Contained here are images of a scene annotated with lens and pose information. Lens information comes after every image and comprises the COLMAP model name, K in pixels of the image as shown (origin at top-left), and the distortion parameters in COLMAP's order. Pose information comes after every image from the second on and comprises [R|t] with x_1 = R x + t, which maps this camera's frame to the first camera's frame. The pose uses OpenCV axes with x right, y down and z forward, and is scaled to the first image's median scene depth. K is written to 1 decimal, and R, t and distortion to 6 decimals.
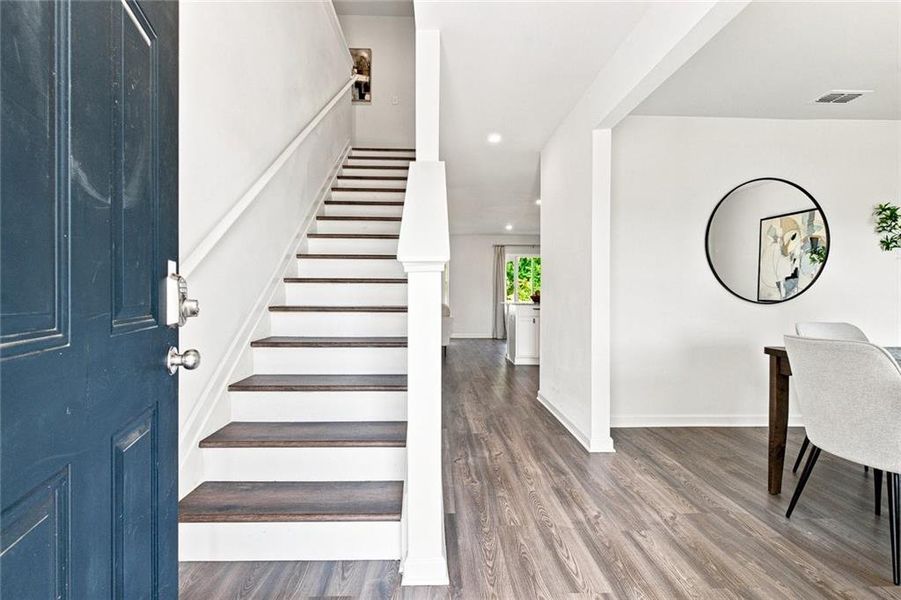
lens RADIAL K [[411.5, 0, 447.0], [0, 411.5, 300.3], [0, 0, 1]] dist [0.002209, 0.000353]
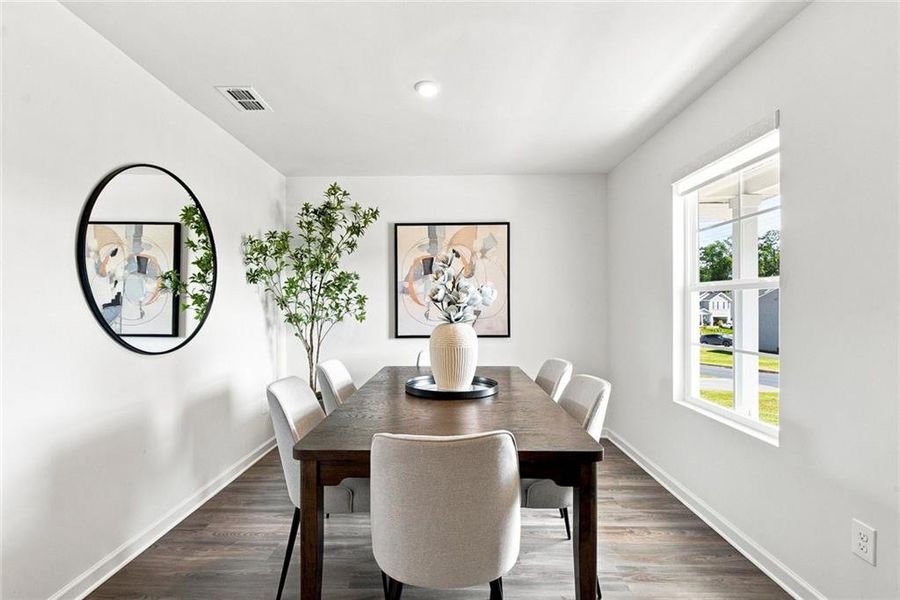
lens RADIAL K [[411.0, 0, 446.5], [0, 411.0, 300.3], [0, 0, 1]] dist [0.002209, 0.000353]
pose [[0.032081, 0.008498, 0.999449, 0.083520], [0.022302, 0.999709, -0.009216, -0.043192], [-0.999236, 0.022586, 0.031882, 0.353821]]
